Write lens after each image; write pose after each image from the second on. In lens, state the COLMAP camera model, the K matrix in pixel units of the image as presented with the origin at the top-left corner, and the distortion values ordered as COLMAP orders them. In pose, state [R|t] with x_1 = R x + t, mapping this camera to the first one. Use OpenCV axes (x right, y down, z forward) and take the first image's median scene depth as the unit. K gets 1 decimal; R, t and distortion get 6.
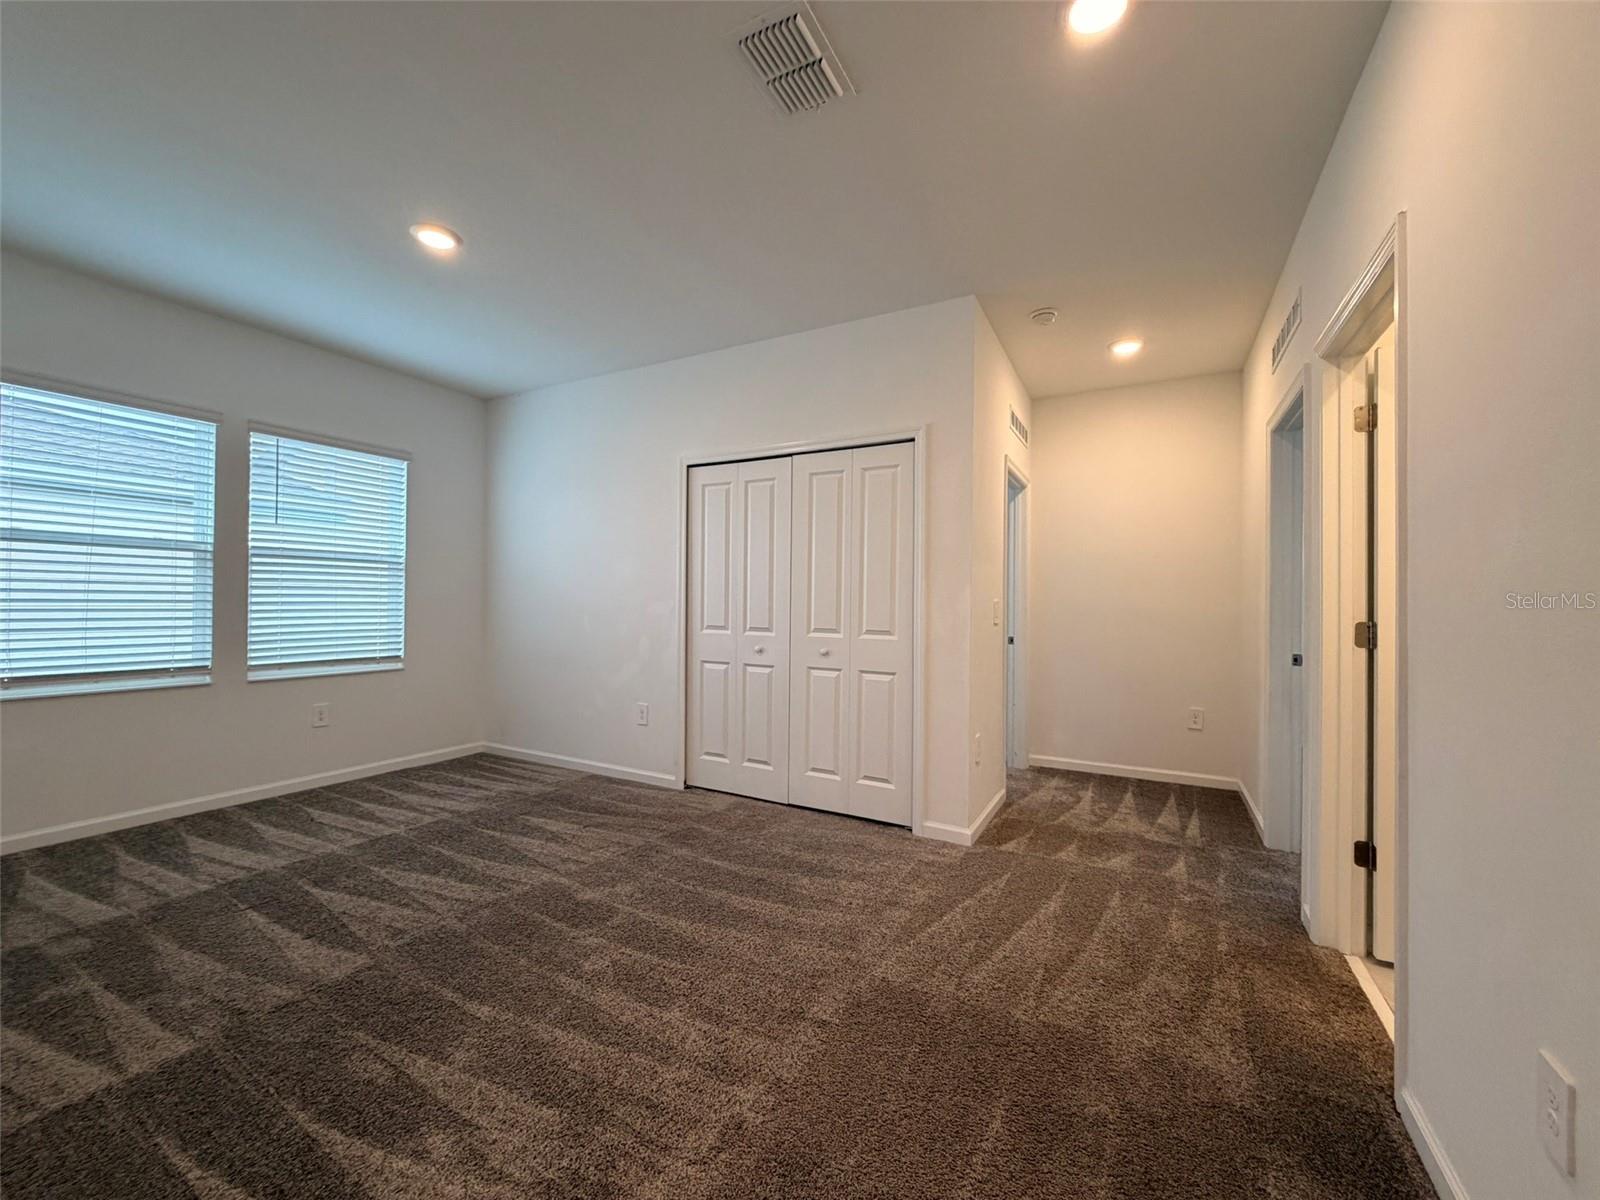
lens RADIAL K [[639.8, 0, 794.6], [0, 639.8, 600.5], [0, 0, 1]] dist [-0.001727, -0.000160]
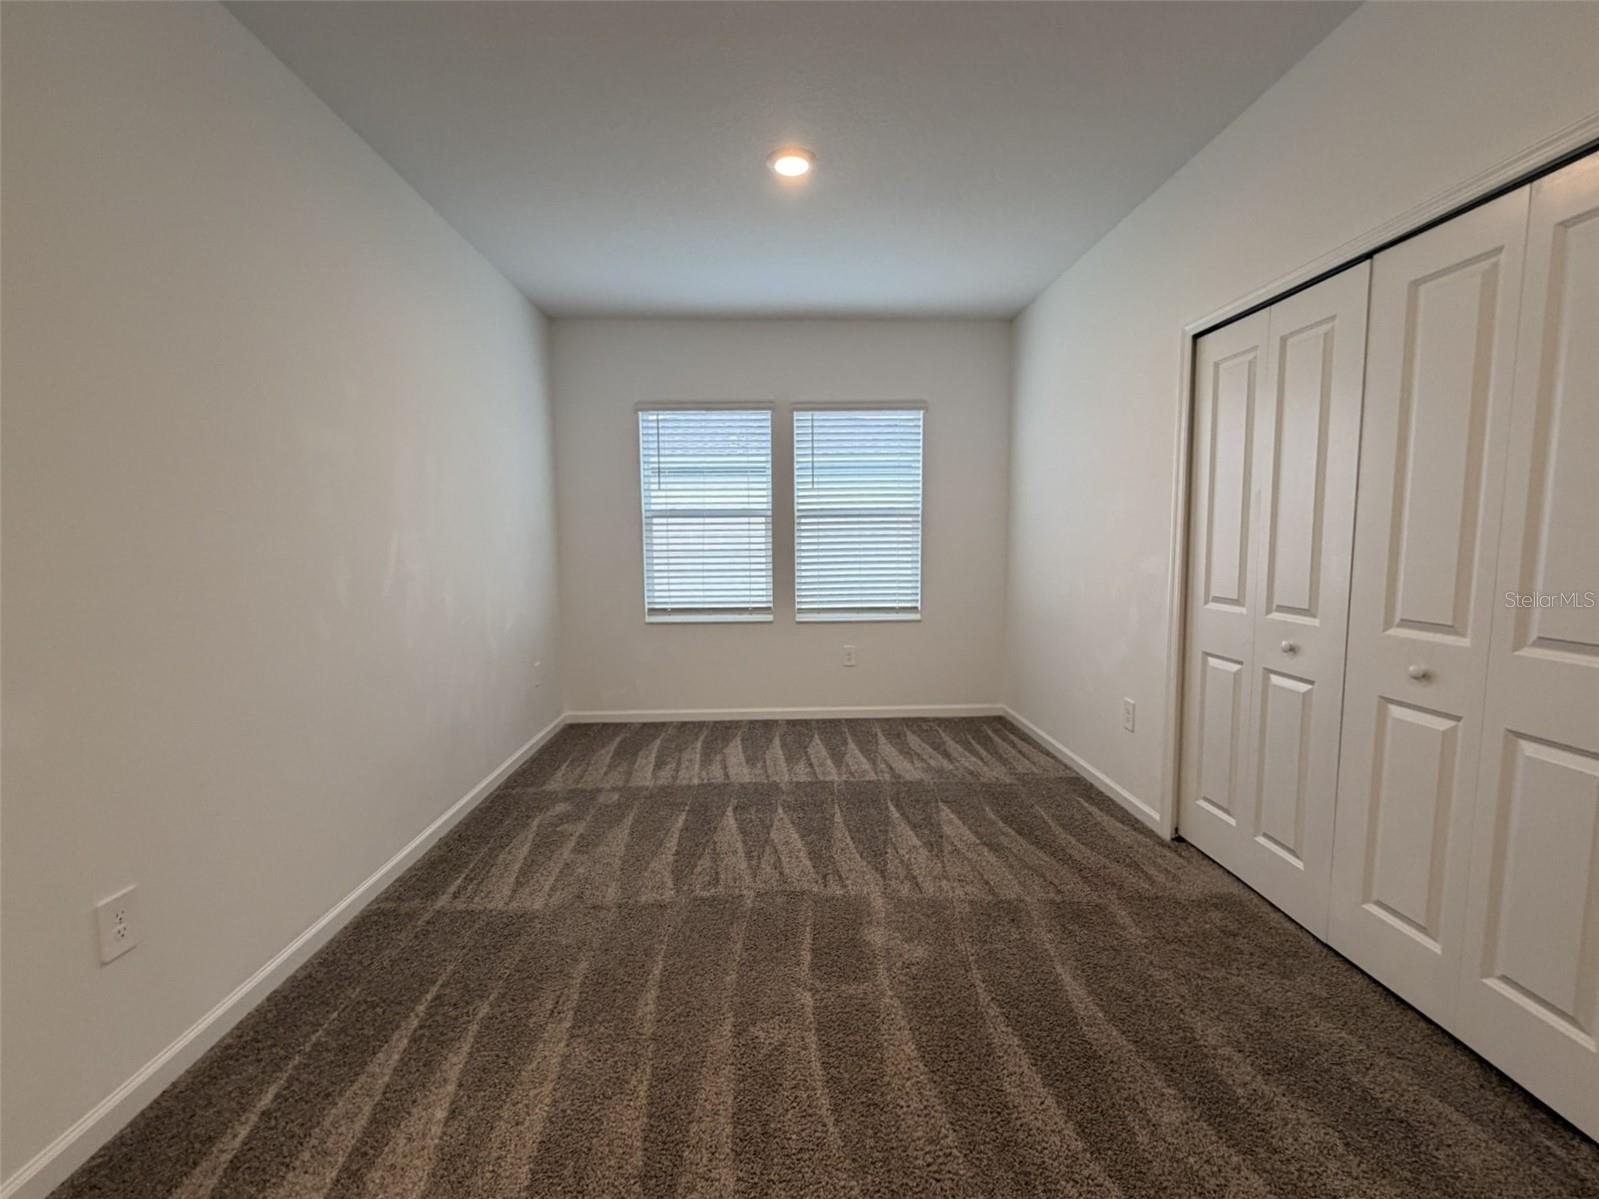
lens RADIAL K [[655.7, 0, 799.5], [0, 655.7, 599.5], [0, 0, 1]] dist [0.001727, 0.000325]
pose [[0.516471, 0.061702, -0.854079, 0.220488], [0.019318, 0.996307, 0.083660, -0.020427], [0.856087, -0.059707, 0.513372, 0.381142]]
